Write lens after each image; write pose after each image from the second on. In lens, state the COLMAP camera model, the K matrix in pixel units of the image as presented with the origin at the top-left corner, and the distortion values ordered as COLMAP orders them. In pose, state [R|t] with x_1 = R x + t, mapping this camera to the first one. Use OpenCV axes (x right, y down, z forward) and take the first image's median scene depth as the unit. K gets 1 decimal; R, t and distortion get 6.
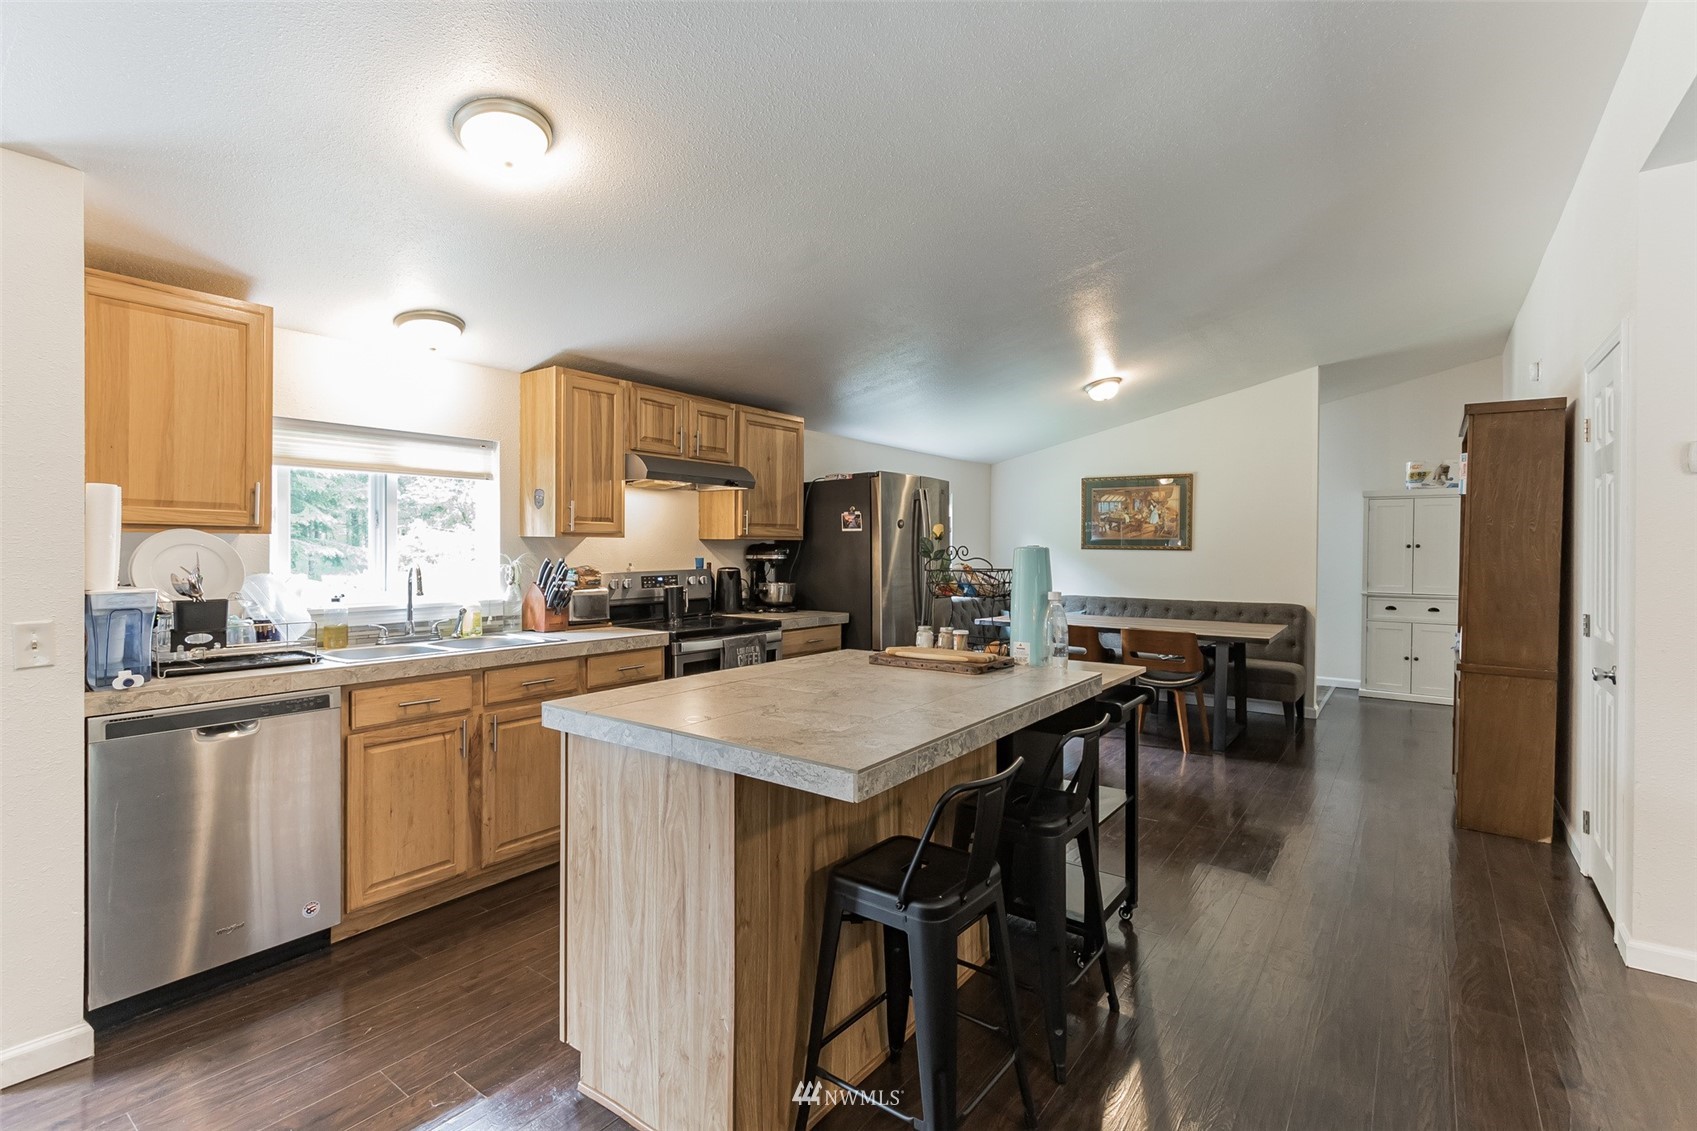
lens RADIAL K [[784.6, 0, 850.9], [0, 784.6, 567.2], [0, 0, 1]] dist [0.000325, -0.000160]
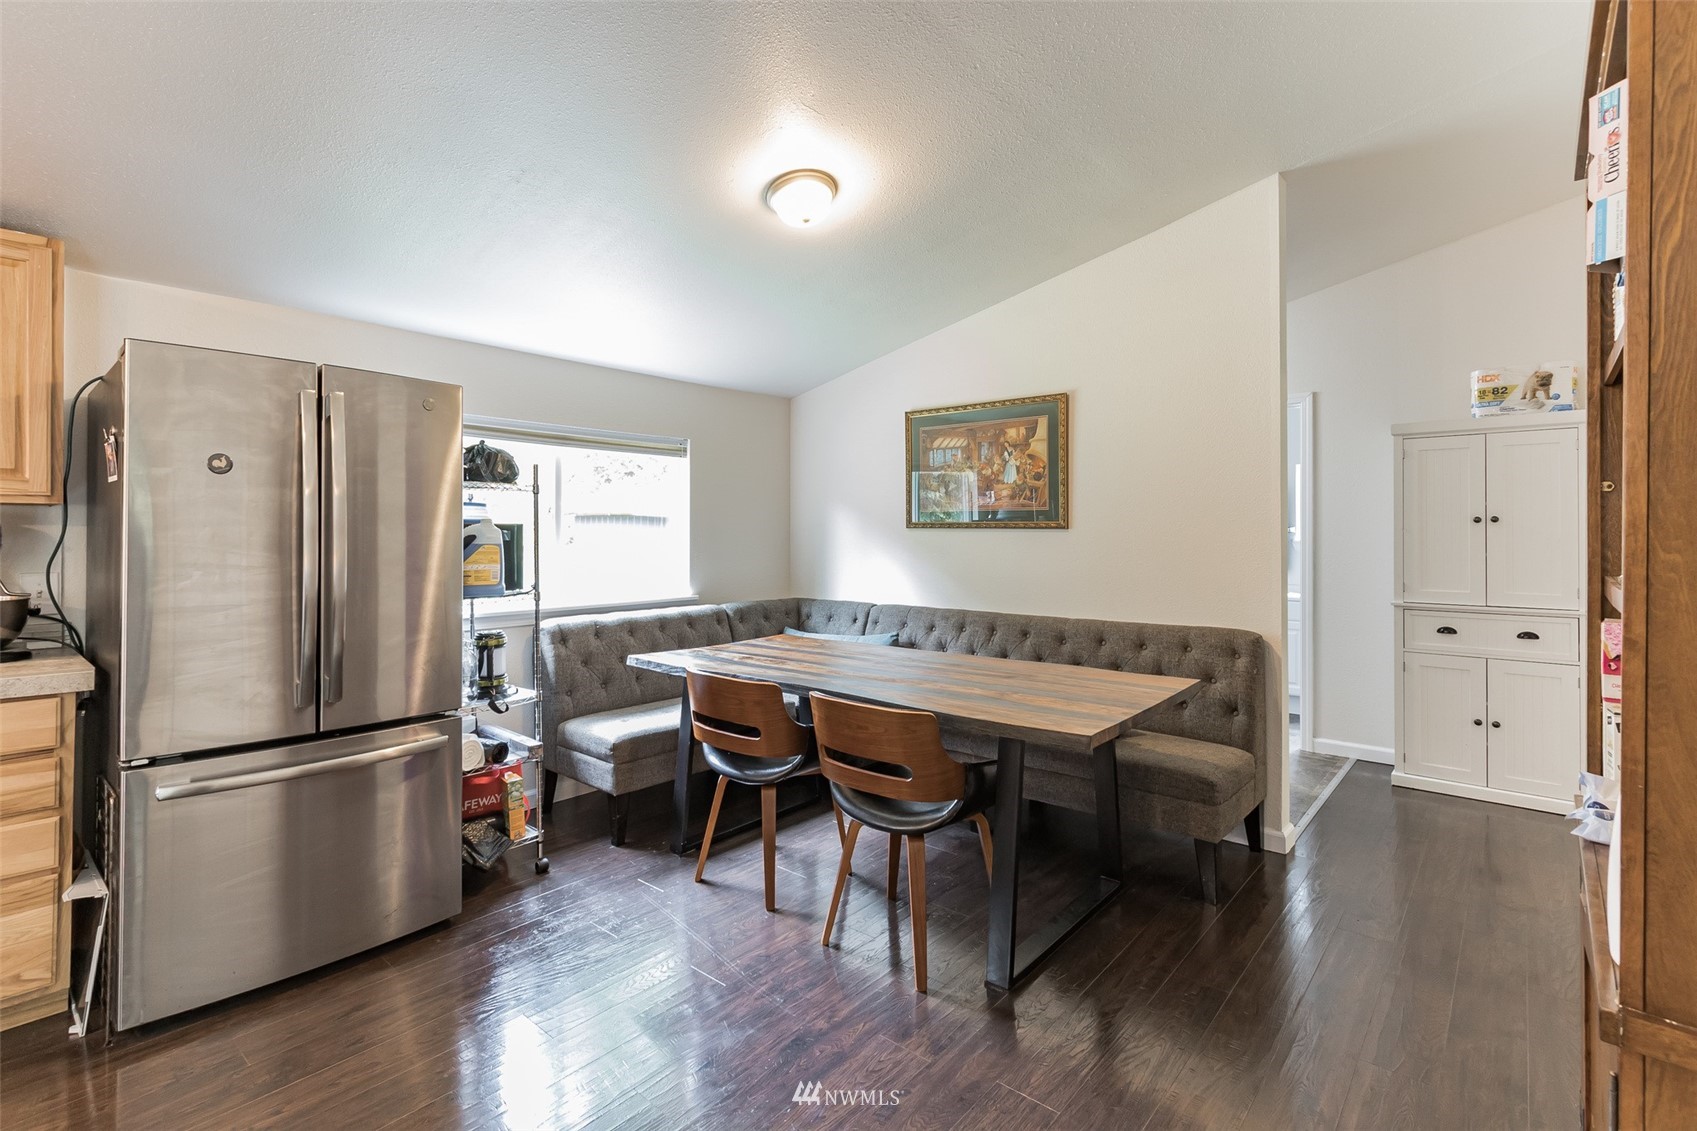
lens RADIAL K [[784.6, 0, 846.2], [0, 784.6, 537.9], [0, 0, 1]] dist [0.000325, -0.000160]
pose [[0.996671, -0.003200, -0.081462, 0.351694], [0.001400, 0.999754, -0.022140, -0.002663], [0.081513, 0.021952, 0.996431, 0.464563]]
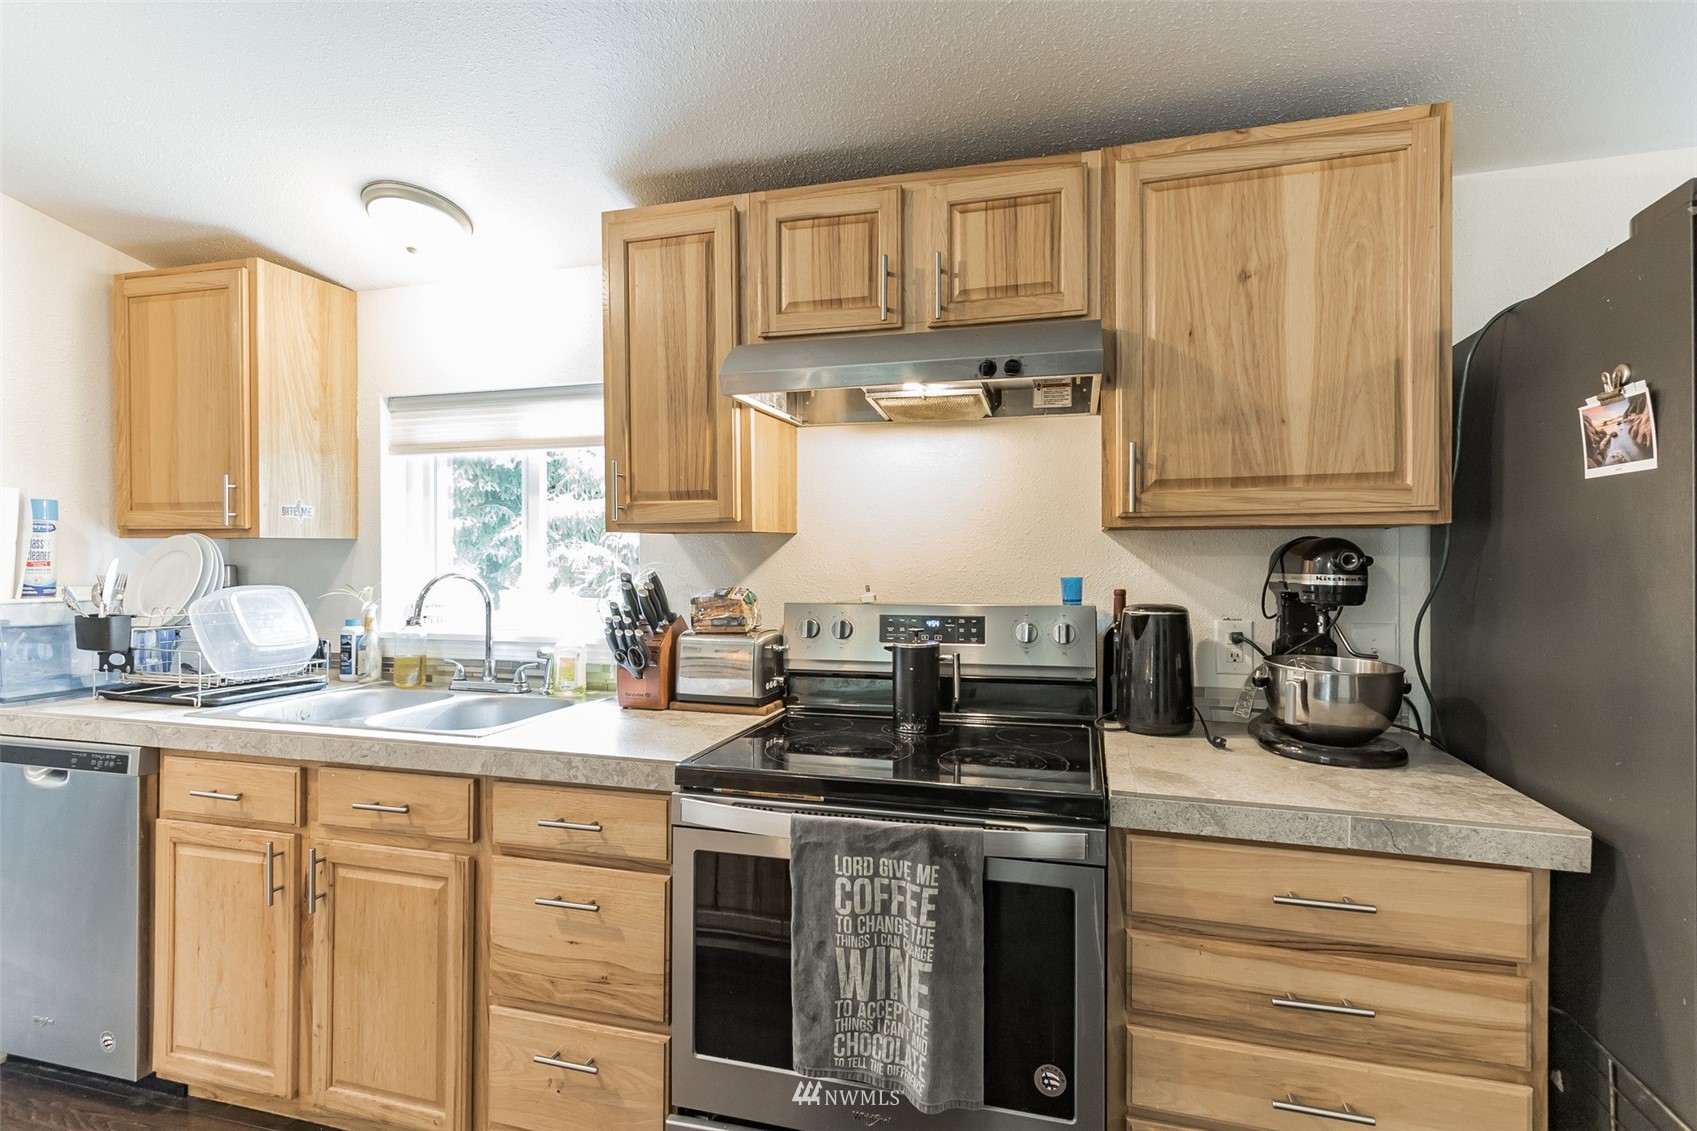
lens RADIAL K [[784.6, 0, 855.2], [0, 784.6, 551.8], [0, 0, 1]] dist [0.000325, -0.000160]
pose [[0.362924, -0.003701, -0.931812, 0.105199], [-0.019688, 0.999738, -0.011639, -0.012957], [0.931611, 0.022569, 0.362756, 0.556089]]
